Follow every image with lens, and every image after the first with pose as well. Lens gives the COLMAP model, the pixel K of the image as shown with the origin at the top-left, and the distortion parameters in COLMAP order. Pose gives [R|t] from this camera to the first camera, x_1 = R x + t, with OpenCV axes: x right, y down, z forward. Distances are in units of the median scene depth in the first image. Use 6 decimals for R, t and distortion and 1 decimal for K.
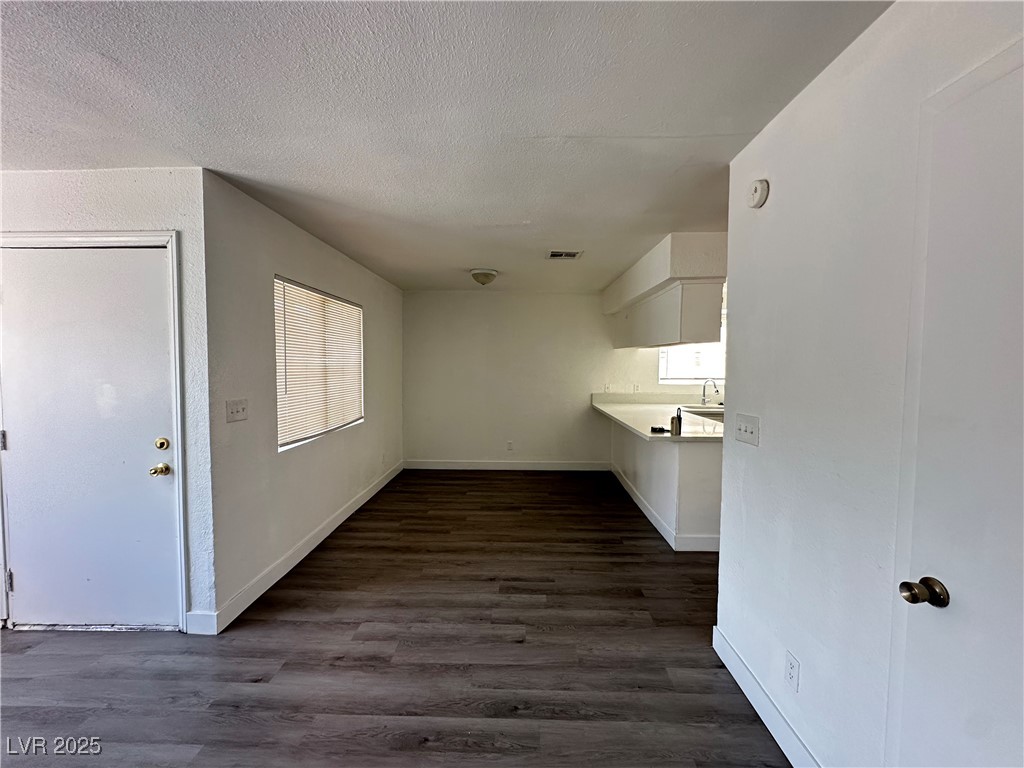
lens RADIAL K [[408.1, 0, 512.0], [0, 408.1, 384.0], [0, 0, 1]] dist [-0.003490, -0.000012]
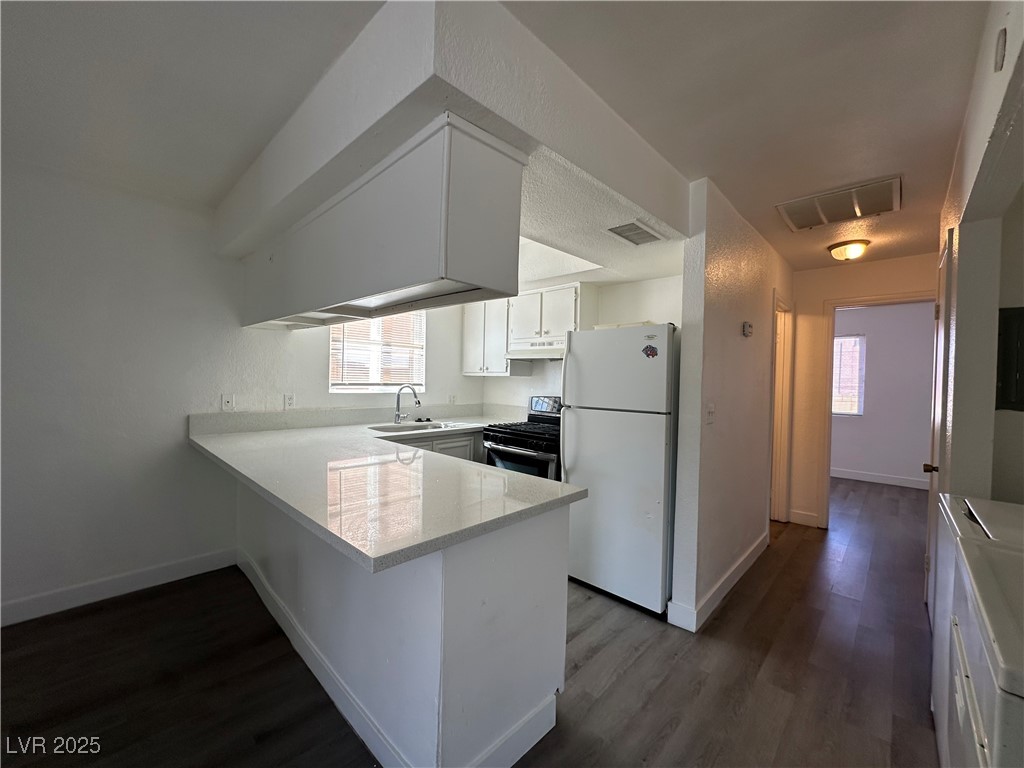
lens RADIAL K [[409.3, 0, 512.0], [0, 409.3, 384.0], [0, 0, 1]] dist [-0.006277, -0.000029]
pose [[0.674907, 0.002170, 0.737900, 0.172335], [0.016462, 0.999703, -0.017997, 0.003183], [-0.737719, 0.024294, 0.674670, 0.692499]]
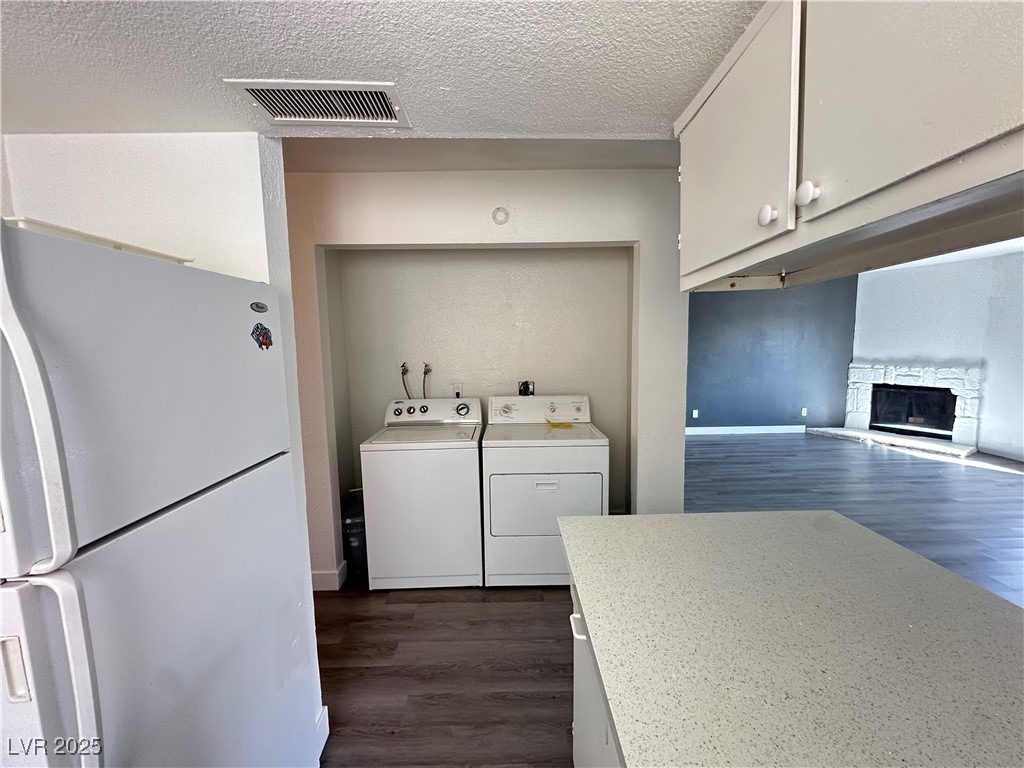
lens RADIAL K [[408.1, 0, 512.0], [0, 408.1, 384.0], [0, 0, 1]] dist [-0.003490, -0.000012]
pose [[-0.999482, 0.016318, -0.027753, 0.673066], [0.011987, 0.988669, 0.149631, -0.074547], [0.029880, 0.149221, -0.988352, 1.370025]]
